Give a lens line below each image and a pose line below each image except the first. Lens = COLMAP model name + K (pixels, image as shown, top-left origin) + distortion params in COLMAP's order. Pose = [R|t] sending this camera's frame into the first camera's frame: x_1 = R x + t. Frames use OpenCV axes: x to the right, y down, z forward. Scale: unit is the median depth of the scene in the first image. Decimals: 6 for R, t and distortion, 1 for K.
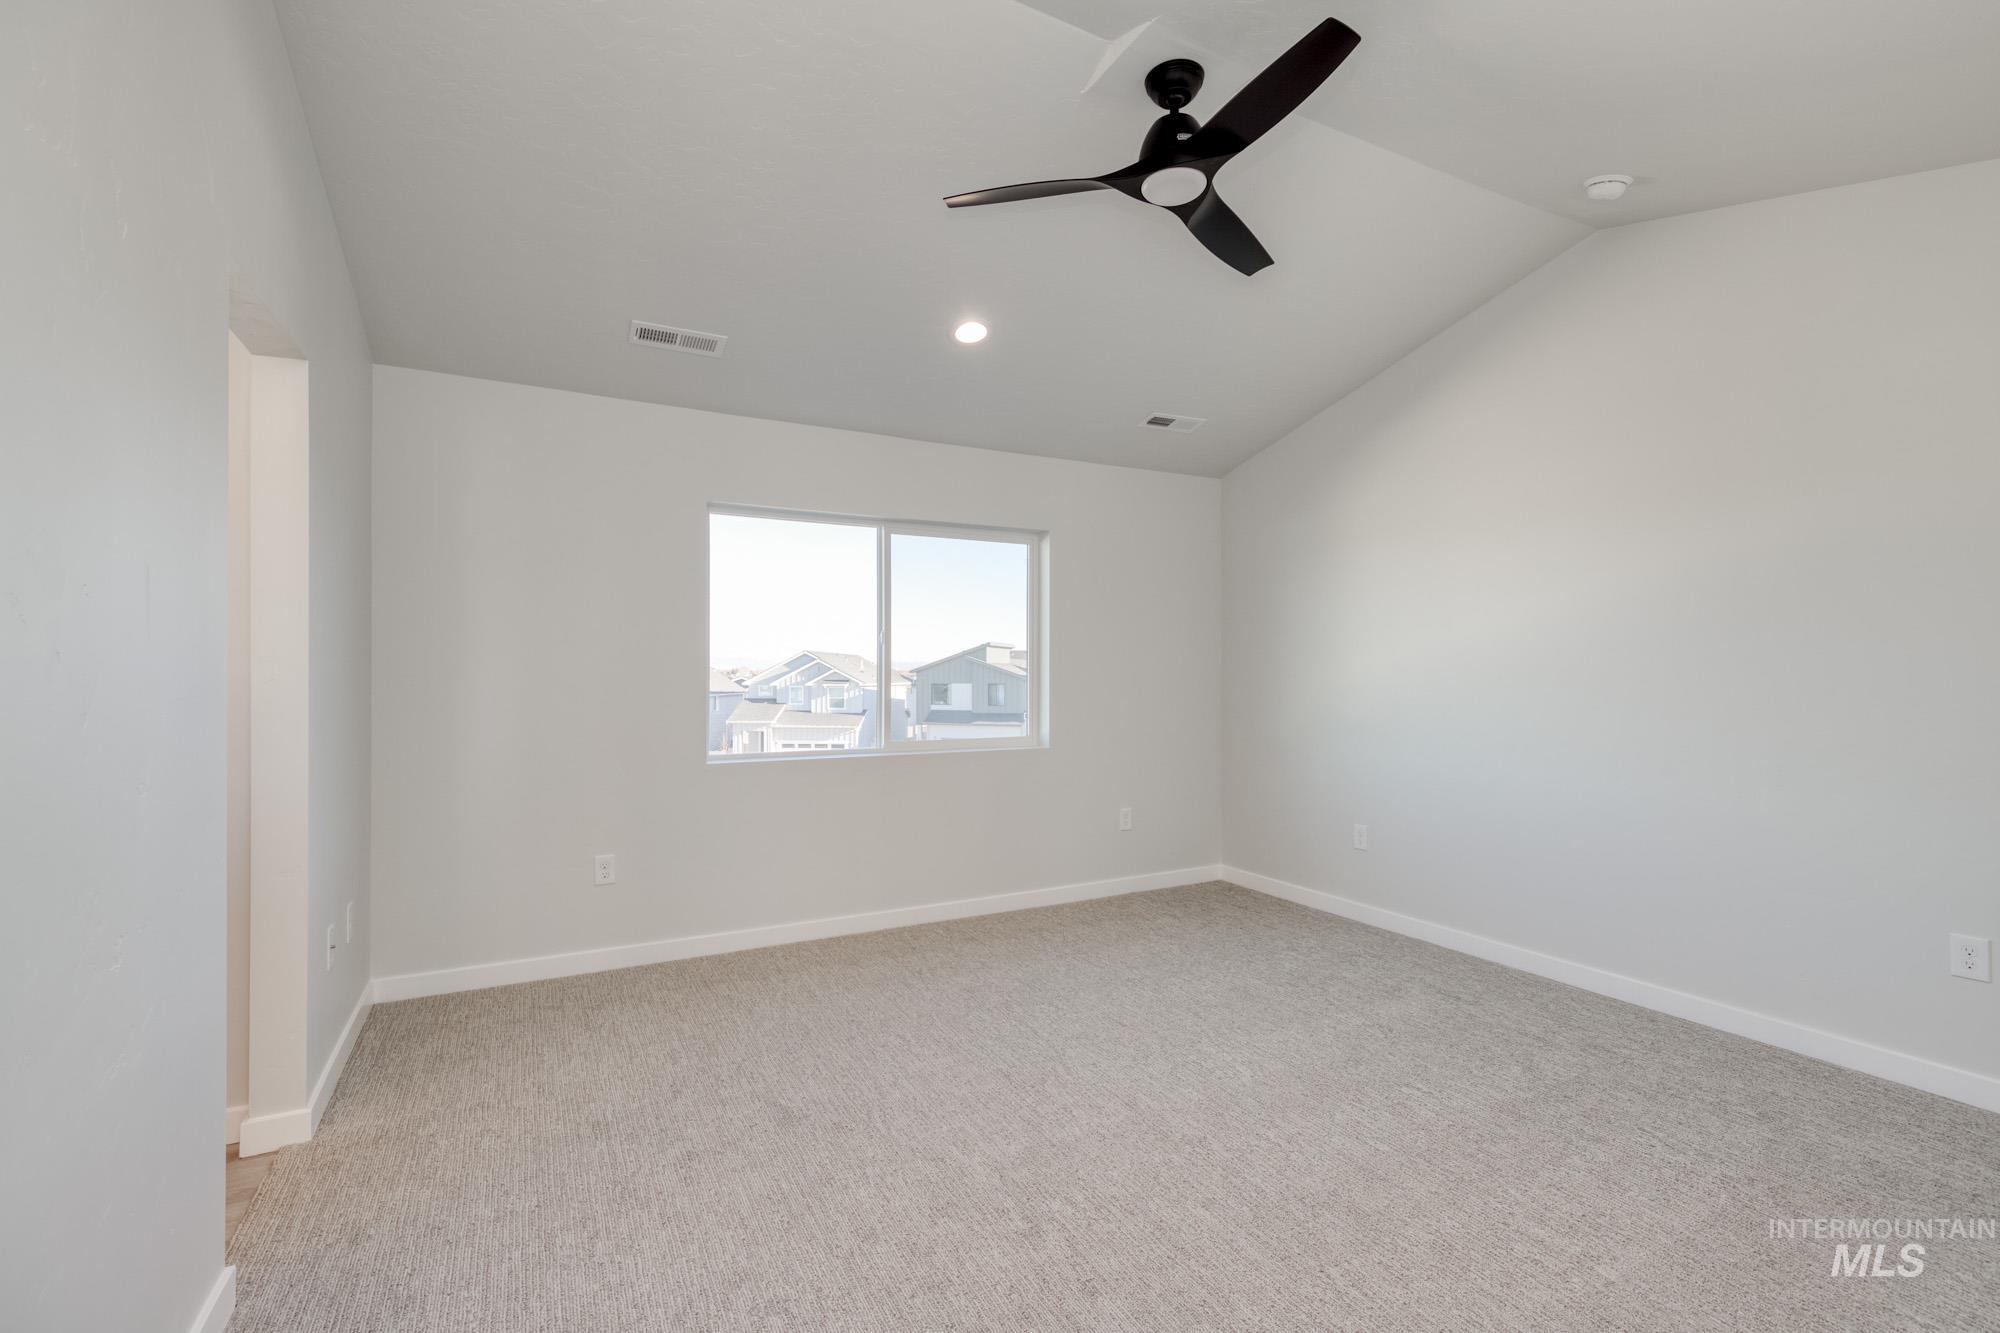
lens RADIAL K [[820.0, 0, 1000.0], [0, 820.0, 666.5], [0, 0, 1]] dist [0.000334, -0.000079]
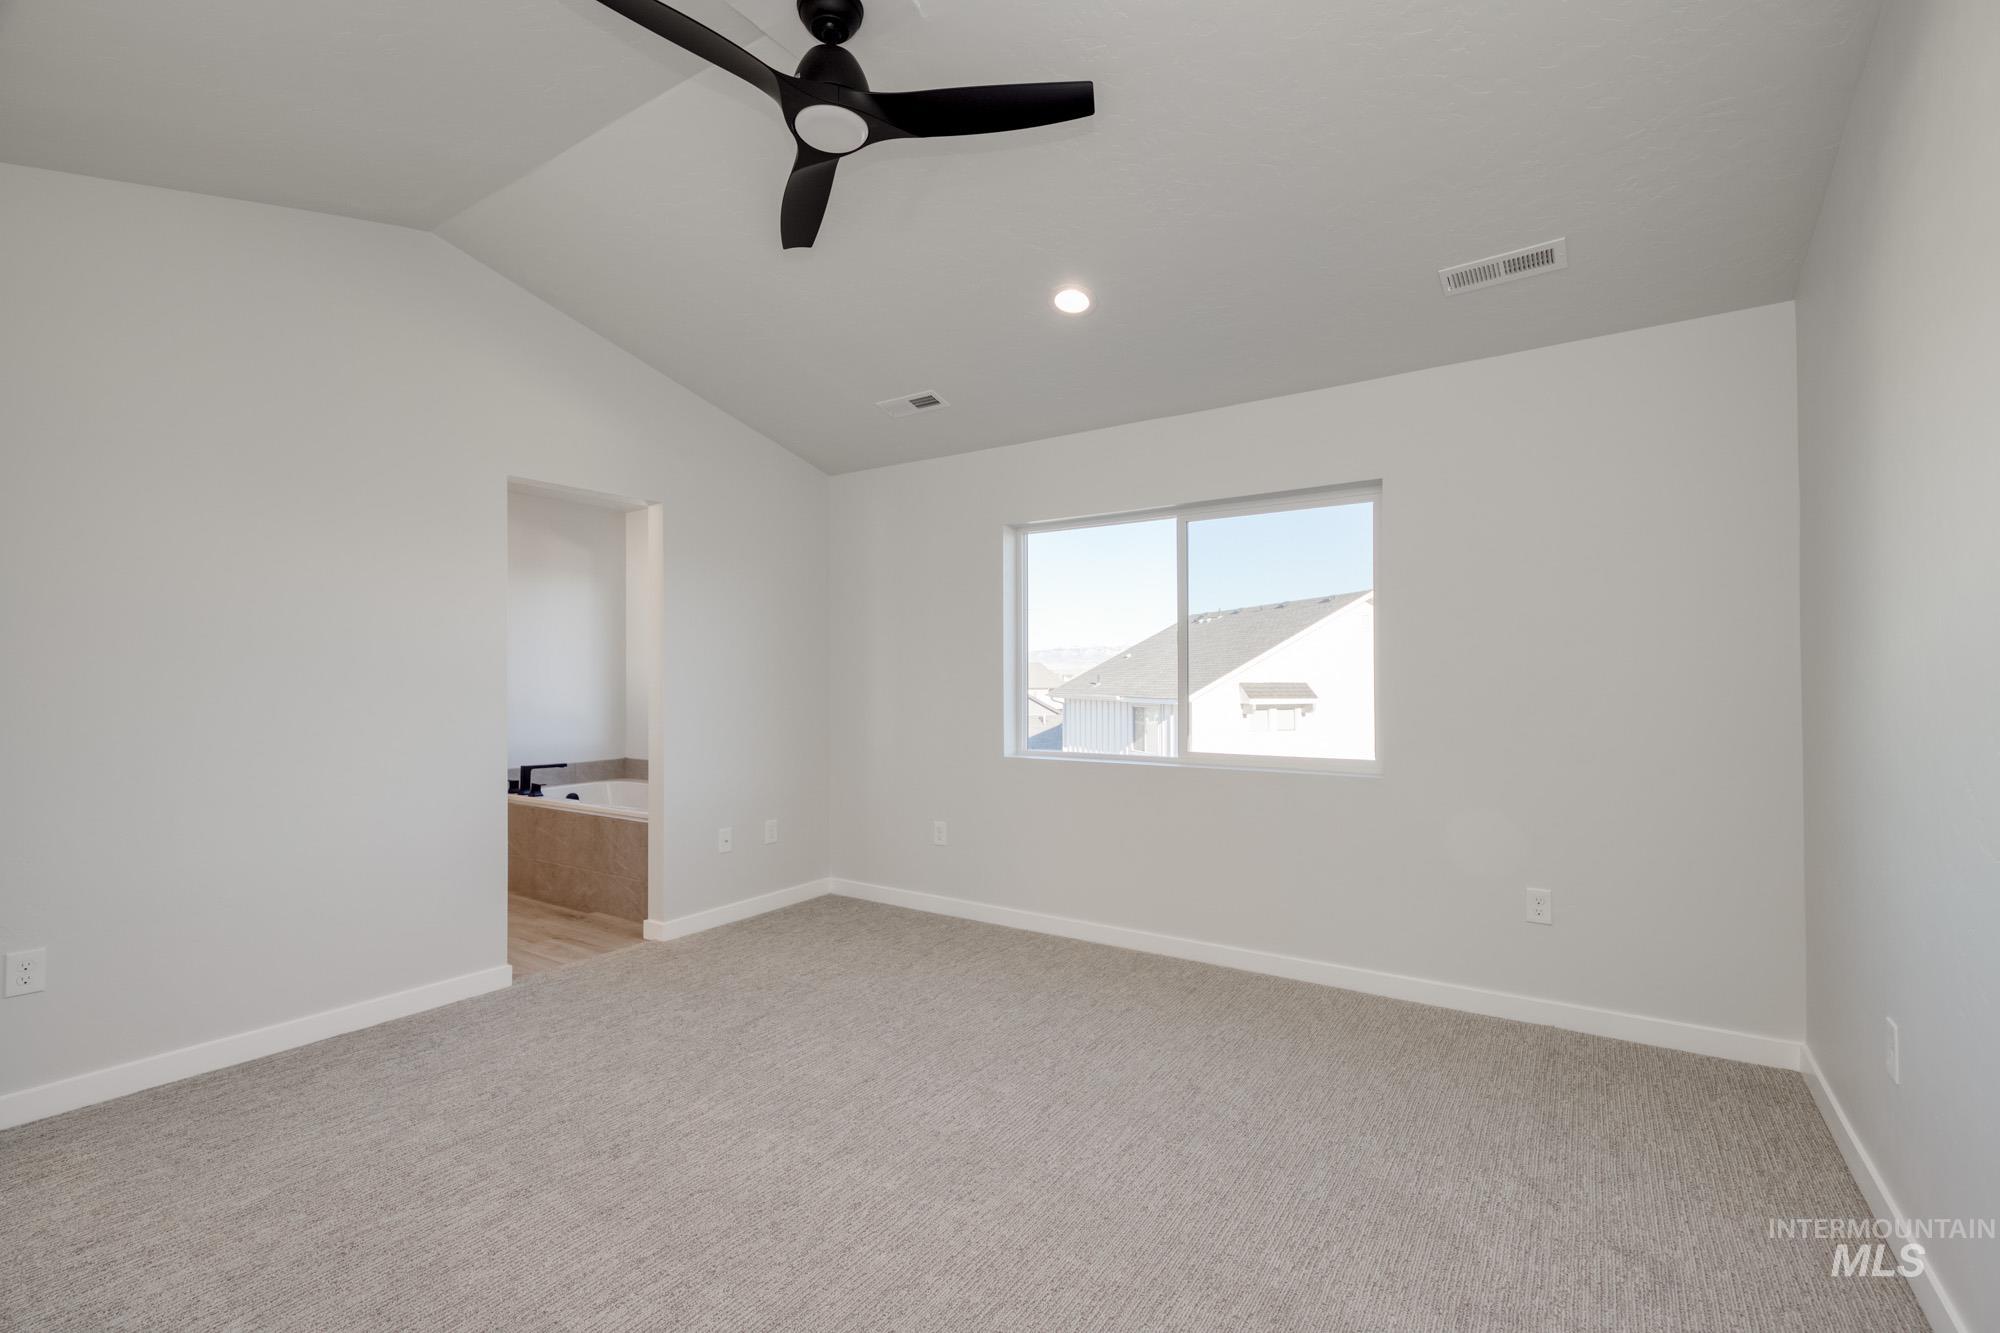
lens RADIAL K [[891.8, 0, 1004.5], [0, 891.8, 680.6], [0, 0, 1]] dist [0.016621, -0.005337]
pose [[0.472881, 0.001593, -0.881125, 0.683117], [0.024593, 0.999585, 0.015006, -0.007790], [0.880783, -0.028765, 0.472645, 0.389957]]
